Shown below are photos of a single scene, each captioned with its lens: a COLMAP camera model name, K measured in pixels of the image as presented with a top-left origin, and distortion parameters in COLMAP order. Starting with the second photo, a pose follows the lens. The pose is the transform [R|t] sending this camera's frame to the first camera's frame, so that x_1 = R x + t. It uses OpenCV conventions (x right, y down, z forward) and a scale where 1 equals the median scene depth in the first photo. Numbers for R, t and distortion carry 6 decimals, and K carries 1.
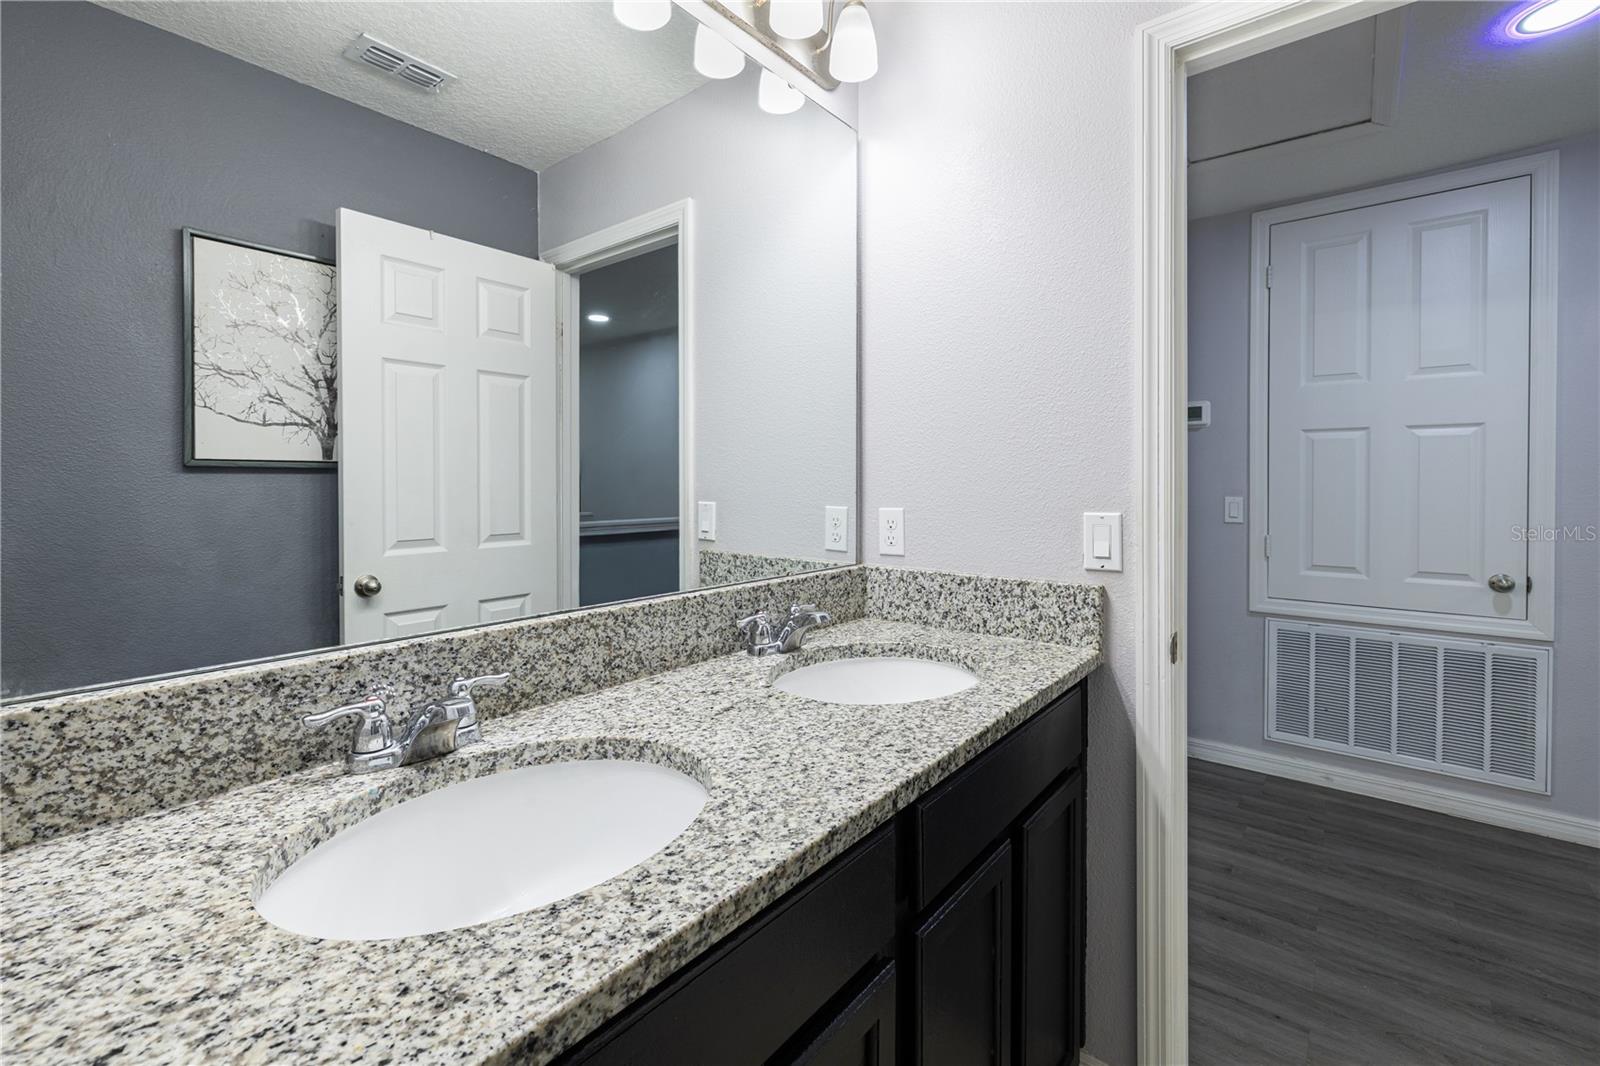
lens RADIAL K [[682.6, 0, 787.9], [0, 682.6, 510.7], [0, 0, 1]] dist [0.000085, -0.000206]
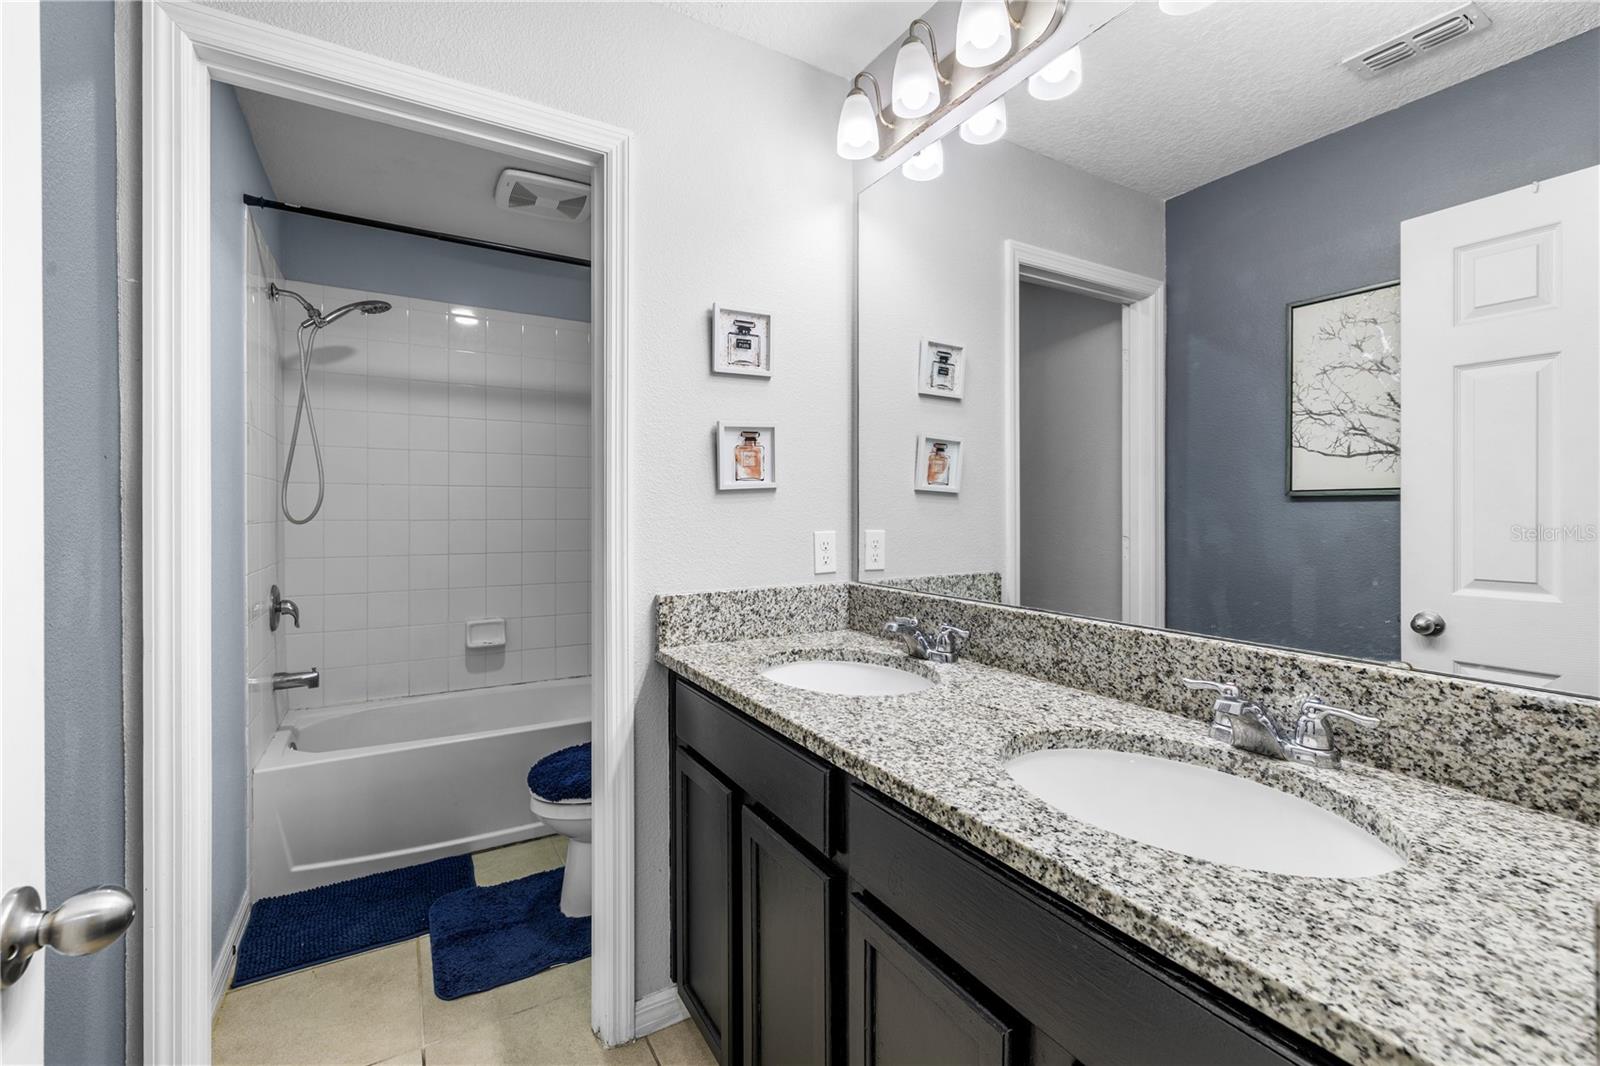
lens RADIAL K [[682.6, 0, 787.9], [0, 682.6, 510.7], [0, 0, 1]] dist [0.000085, -0.000206]
pose [[-0.350390, 0.000239, -0.936604, 0.976557], [-0.040313, 0.999069, 0.015336, -0.034862], [0.935736, 0.043131, -0.350054, 0.957620]]
